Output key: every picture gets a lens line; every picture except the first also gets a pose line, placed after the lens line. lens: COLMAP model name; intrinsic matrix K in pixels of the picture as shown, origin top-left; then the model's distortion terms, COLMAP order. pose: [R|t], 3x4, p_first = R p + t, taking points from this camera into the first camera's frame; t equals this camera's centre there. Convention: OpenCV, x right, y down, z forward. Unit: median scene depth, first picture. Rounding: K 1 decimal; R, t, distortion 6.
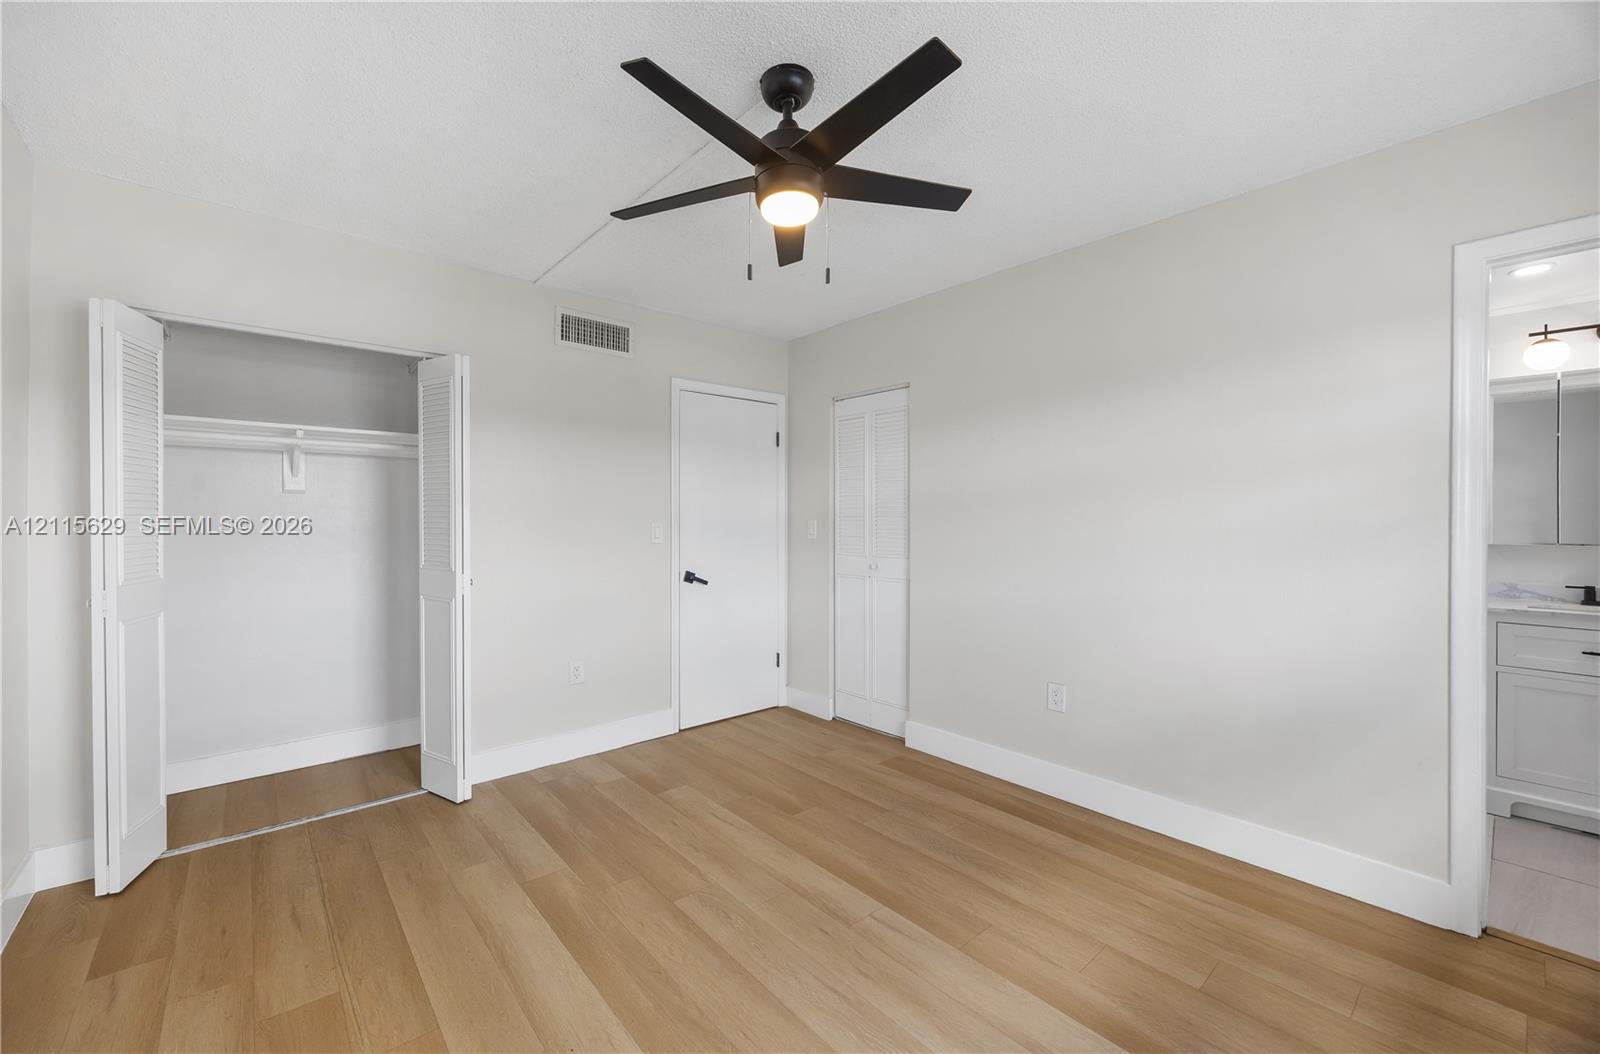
lens RADIAL K [[621.3, 0, 775.6], [0, 621.3, 527.3], [0, 0, 1]] dist [-0.000308, 0.000191]
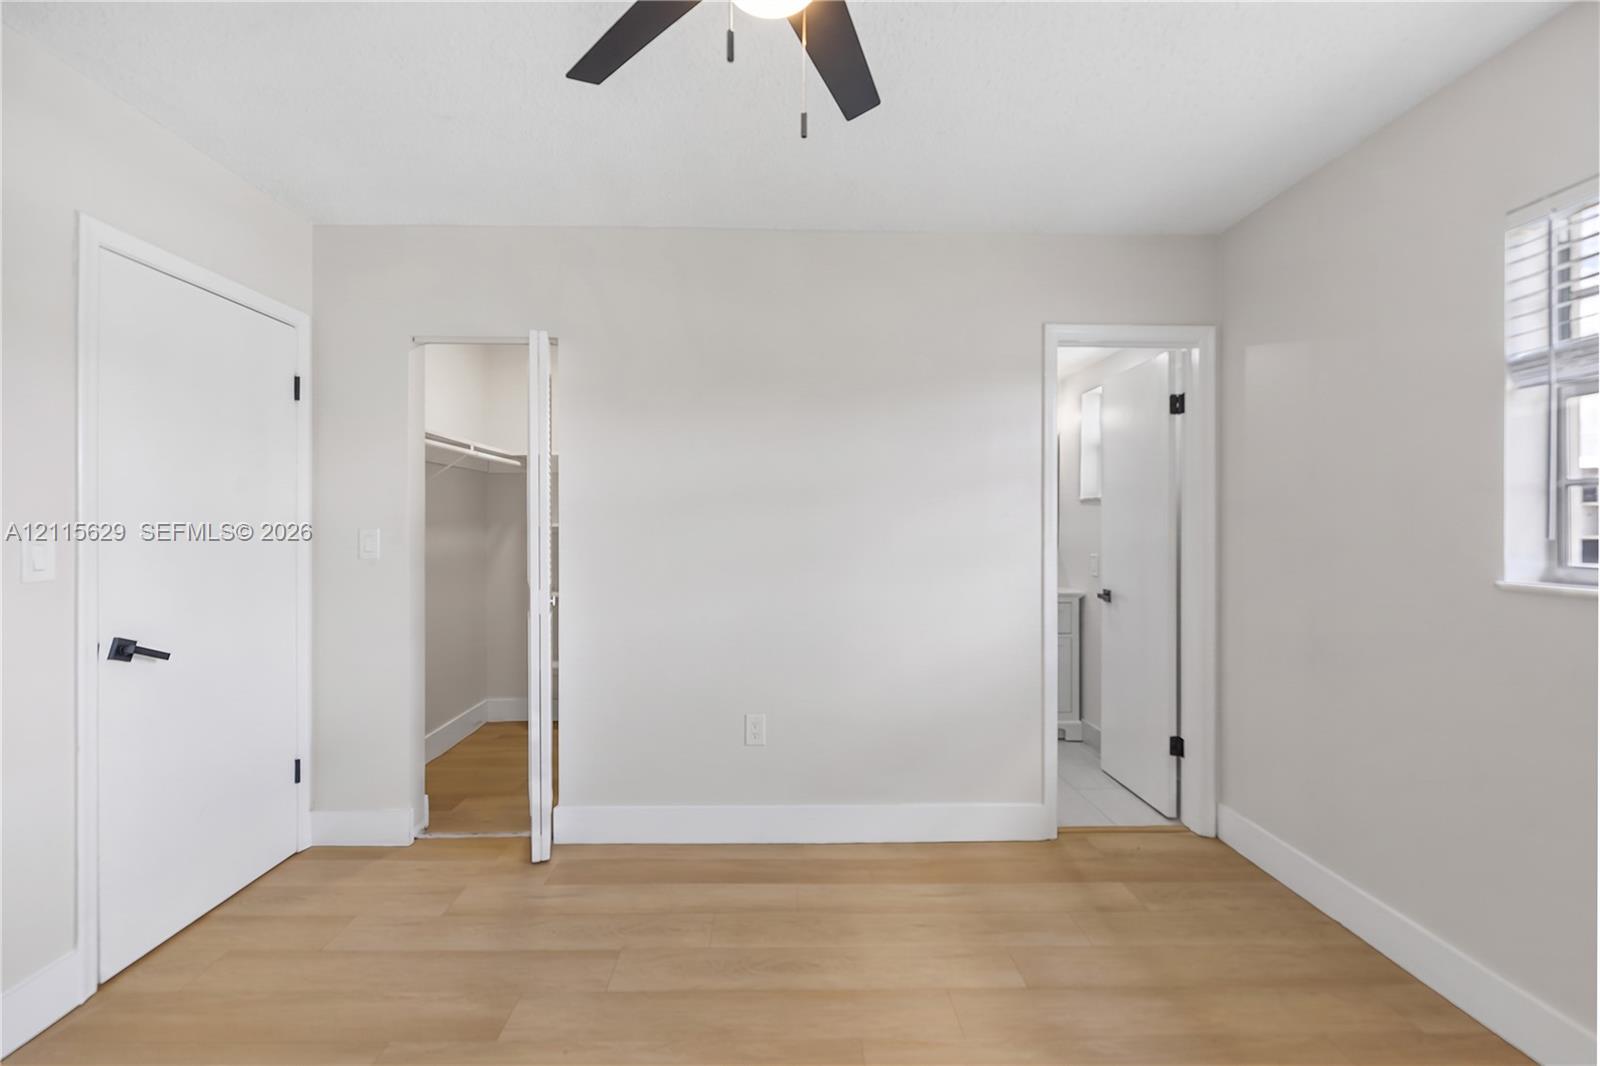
lens RADIAL K [[667.6, 0, 771.5], [0, 667.6, 530.0], [0, 0, 1]] dist [-0.001180, 0.000287]
pose [[0.639815, -0.001480, 0.768528, -0.306663], [0.005949, 0.999978, -0.003027, -0.008139], [-0.768506, 0.006509, 0.639809, 0.431206]]
